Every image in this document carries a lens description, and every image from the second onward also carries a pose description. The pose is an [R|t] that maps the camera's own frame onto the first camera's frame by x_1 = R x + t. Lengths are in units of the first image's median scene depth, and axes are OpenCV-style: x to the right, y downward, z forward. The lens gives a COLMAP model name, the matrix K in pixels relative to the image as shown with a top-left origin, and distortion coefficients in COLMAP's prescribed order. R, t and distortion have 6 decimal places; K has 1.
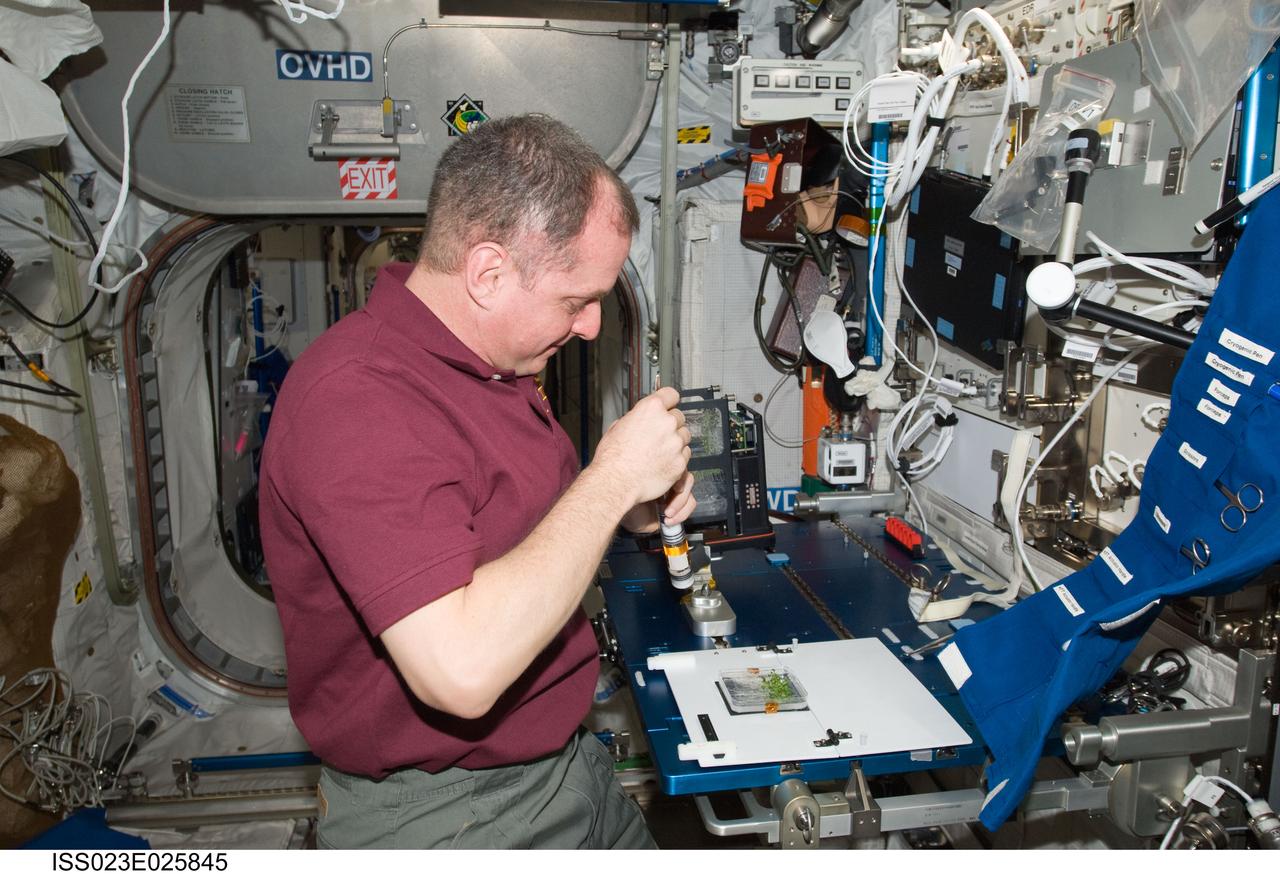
lens RADIAL K [[931.6, 0, 621.1], [0, 931.6, 427.9], [0, 0, 1]] dist [-0.074319, 0.041169]
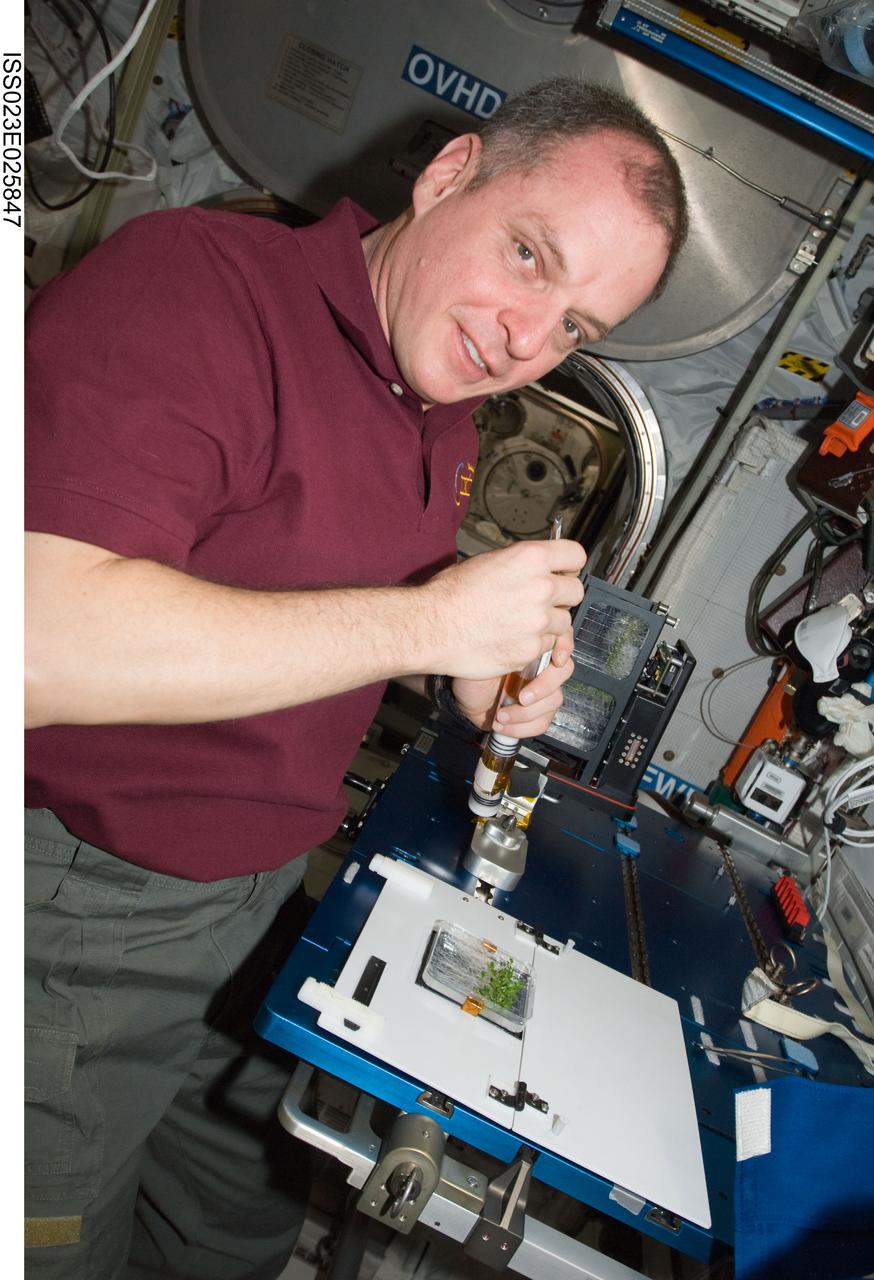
lens RADIAL K [[931.6, 0, 460.2], [0, 931.6, 642.7], [0, 0, 1]] dist [-0.074319, 0.041169]
pose [[0.859167, 0.489029, -0.150607, 0.097254], [-0.489422, 0.871261, 0.037028, 0.040046], [0.149325, 0.041897, 0.987900, 0.249272]]
